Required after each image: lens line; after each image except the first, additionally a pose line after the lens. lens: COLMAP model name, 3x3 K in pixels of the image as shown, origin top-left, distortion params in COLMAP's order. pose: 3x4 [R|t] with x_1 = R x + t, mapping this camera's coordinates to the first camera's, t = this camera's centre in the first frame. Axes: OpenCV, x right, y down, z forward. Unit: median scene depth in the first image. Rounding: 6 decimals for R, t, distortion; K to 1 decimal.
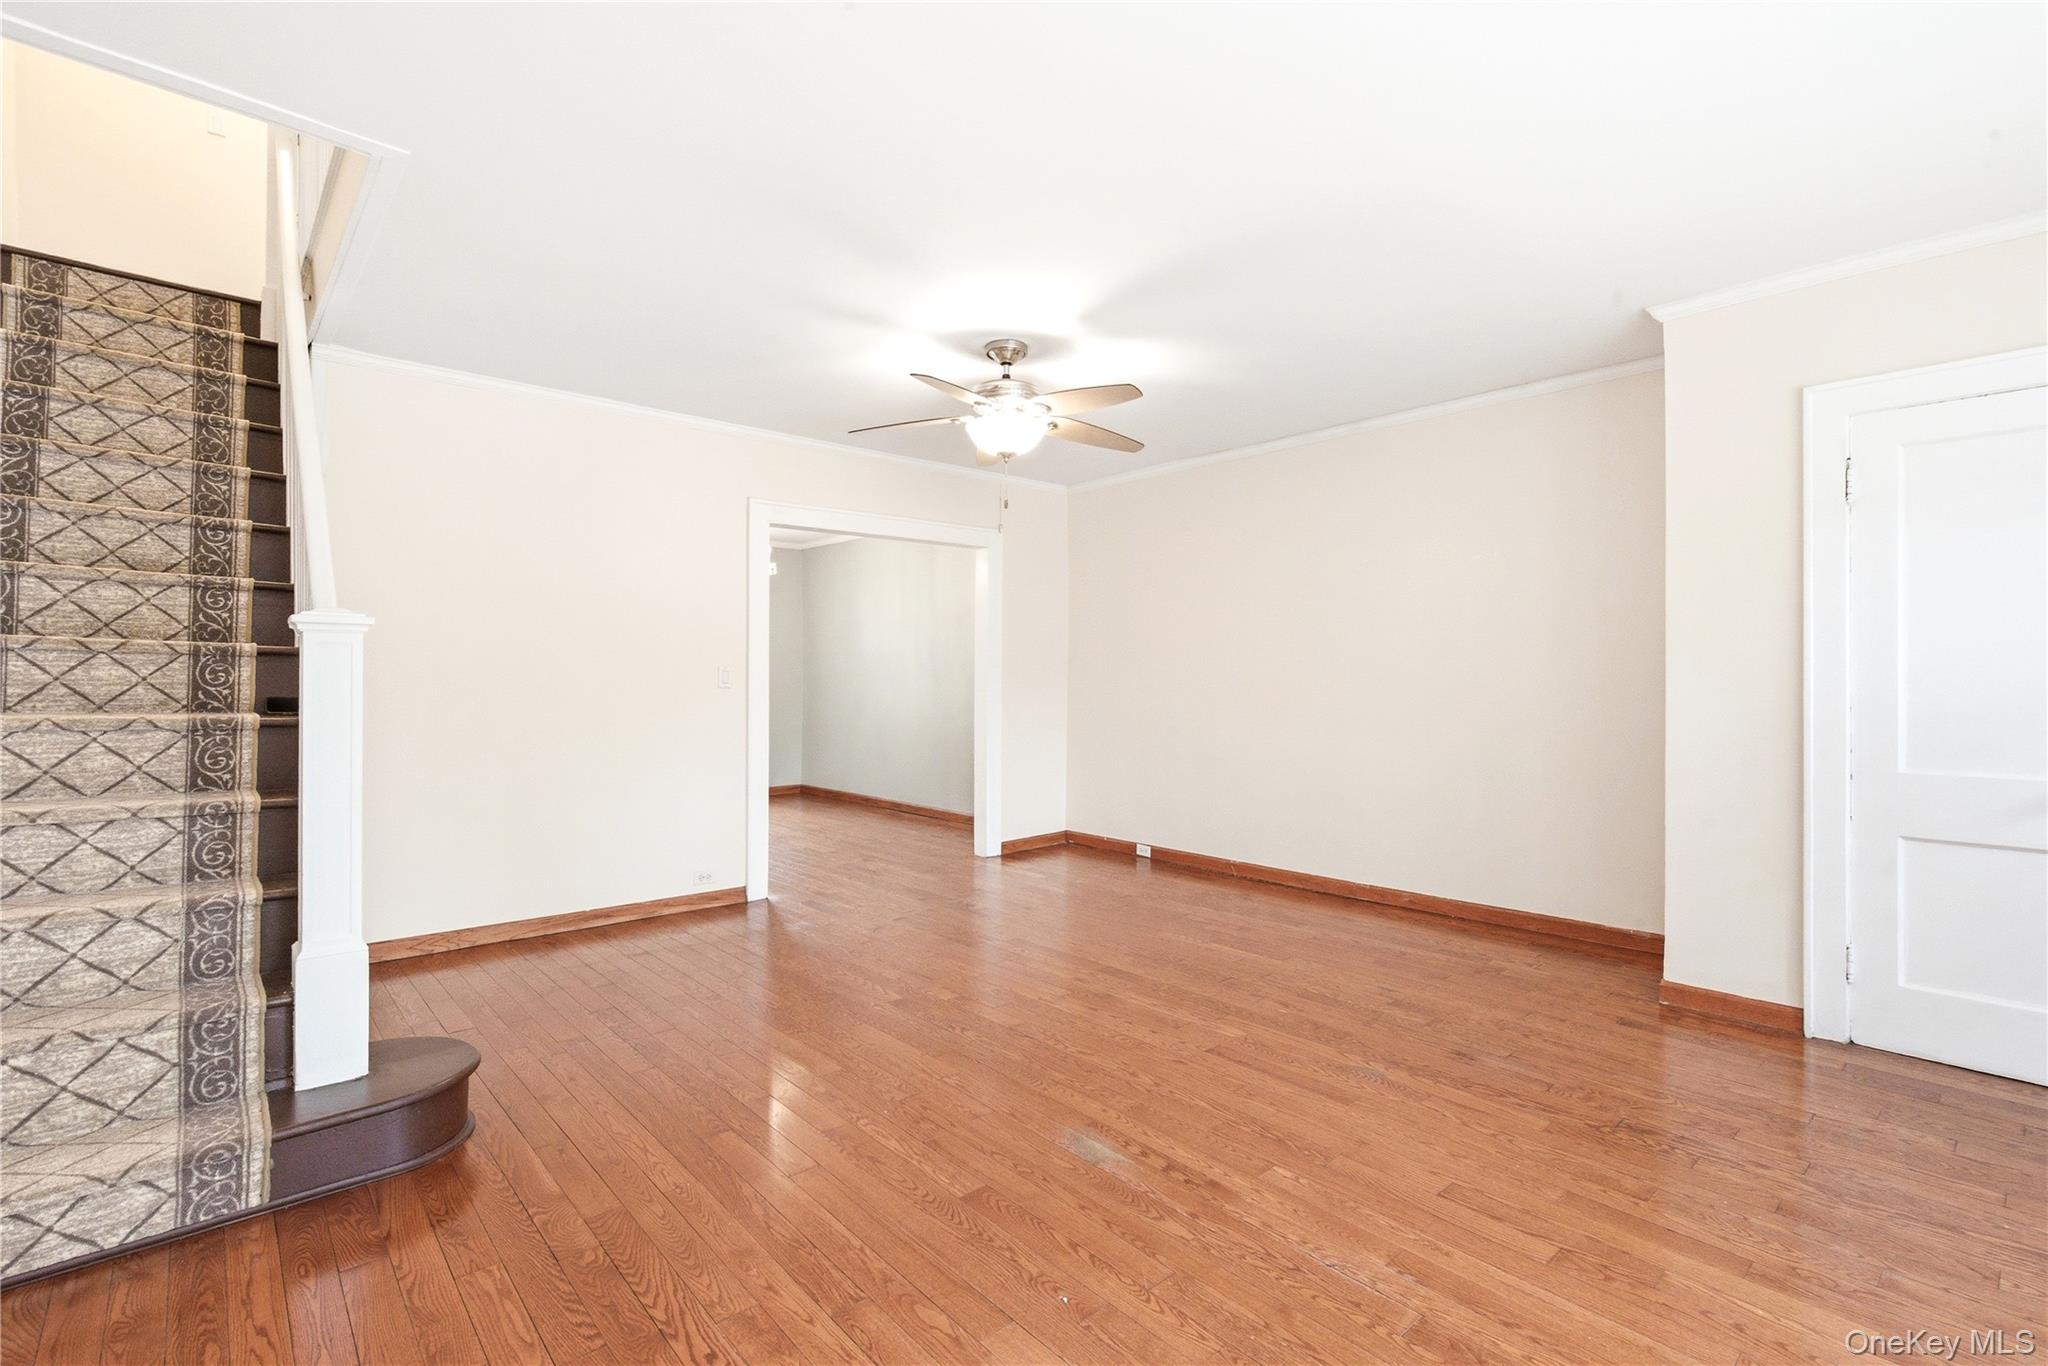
lens RADIAL K [[930.8, 0, 1024.0], [0, 930.8, 683.0], [0, 0, 1]] dist [0.001825, -0.005411]
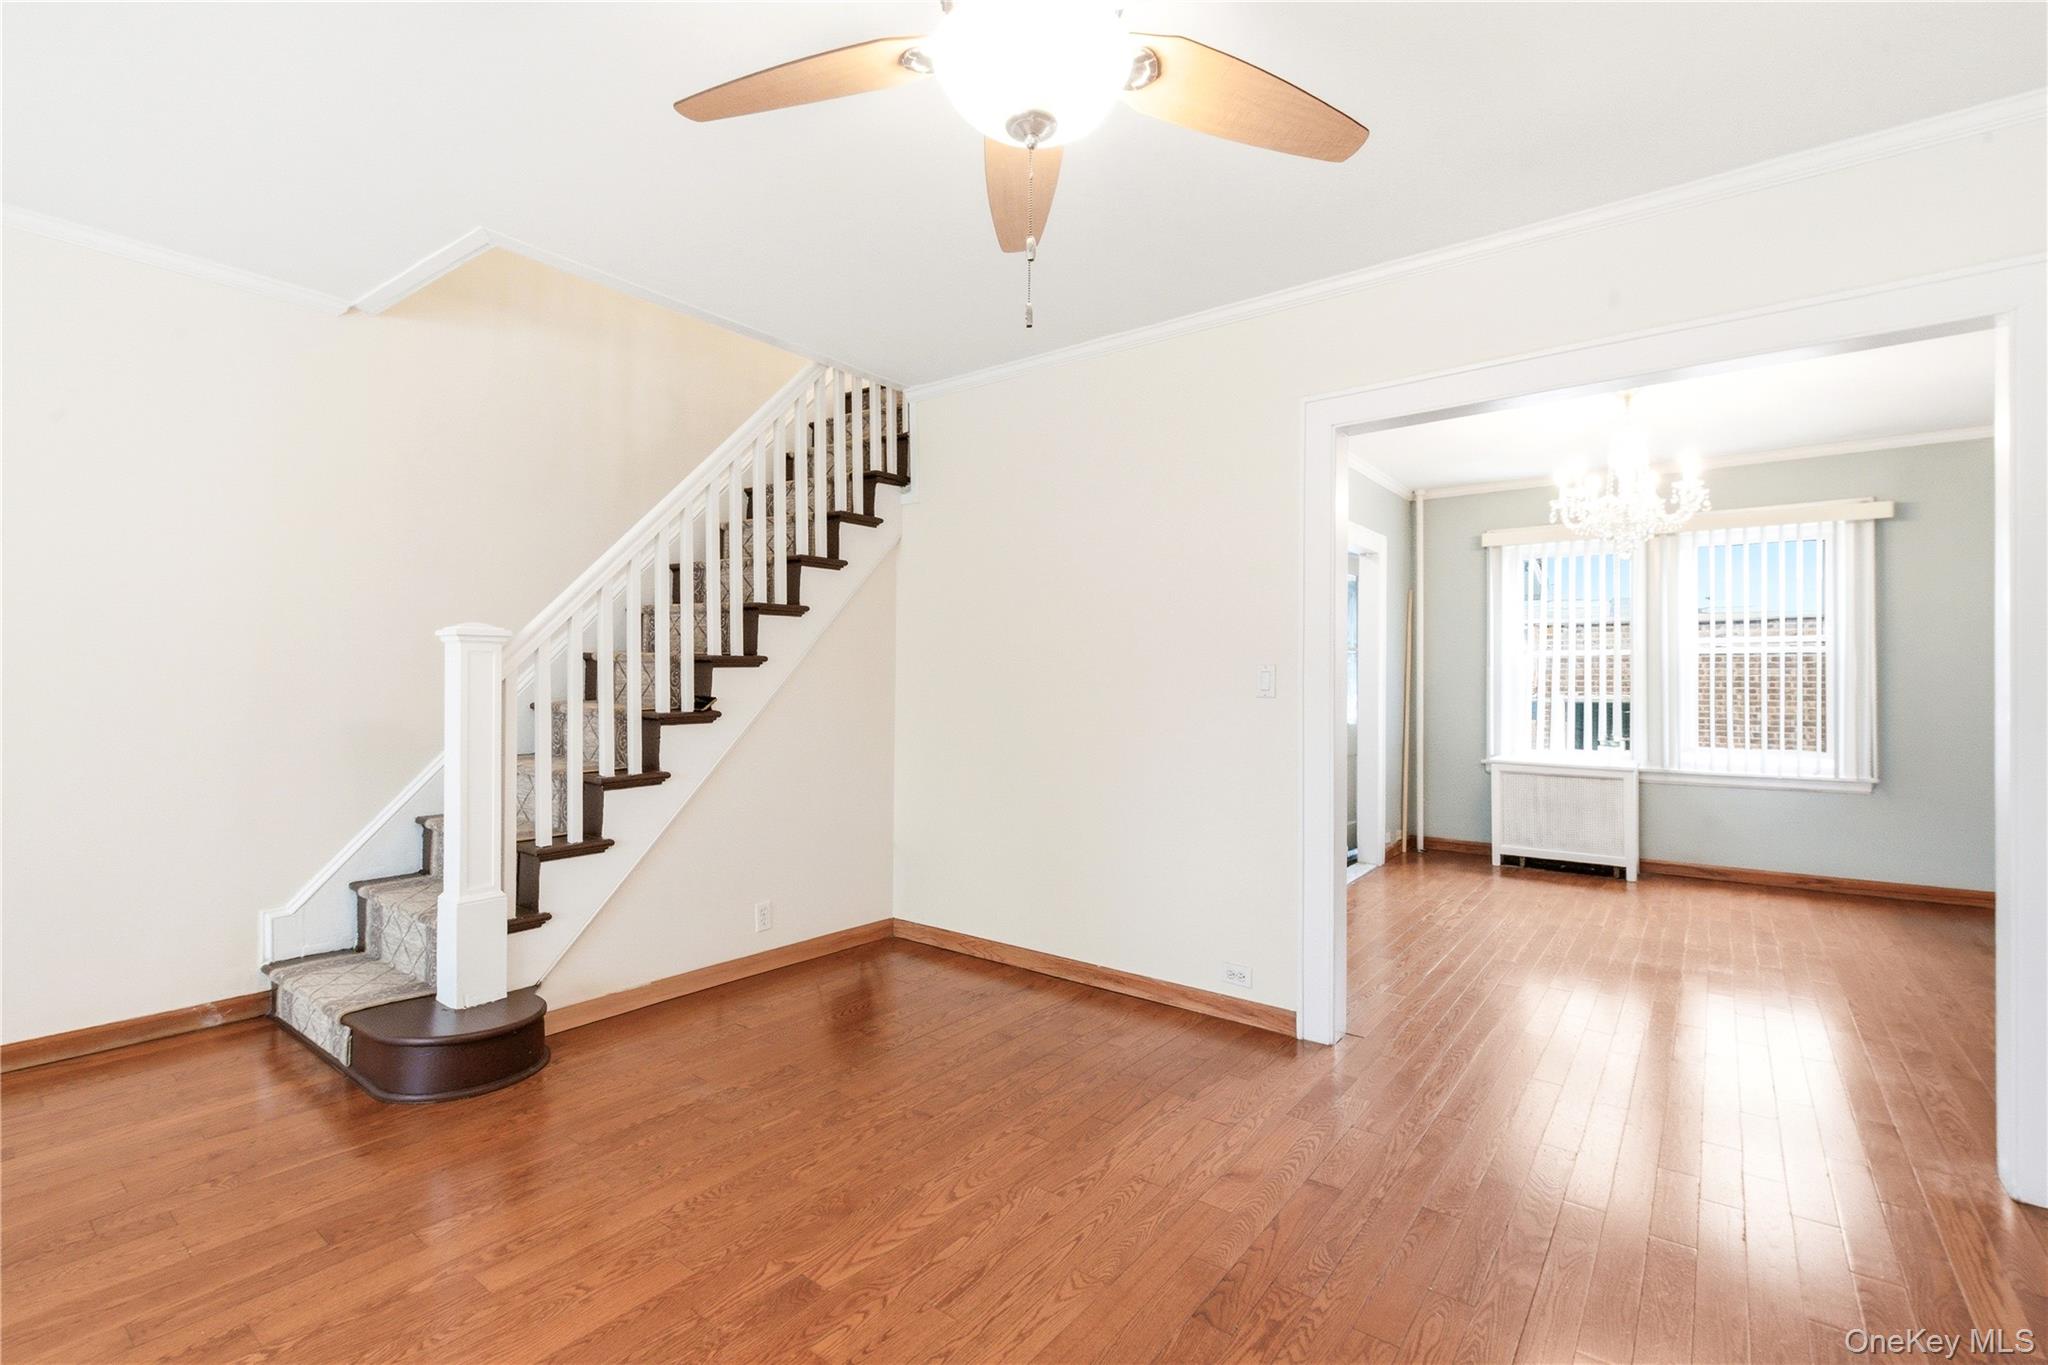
lens RADIAL K [[916.5, 0, 1023.8], [0, 916.5, 676.2], [0, 0, 1]] dist [0.004573, -0.004822]
pose [[0.185497, -0.005576, -0.982629, 0.318606], [-0.009348, 0.999929, -0.007439, -0.003406], [0.982600, 0.010566, 0.185432, 0.802006]]
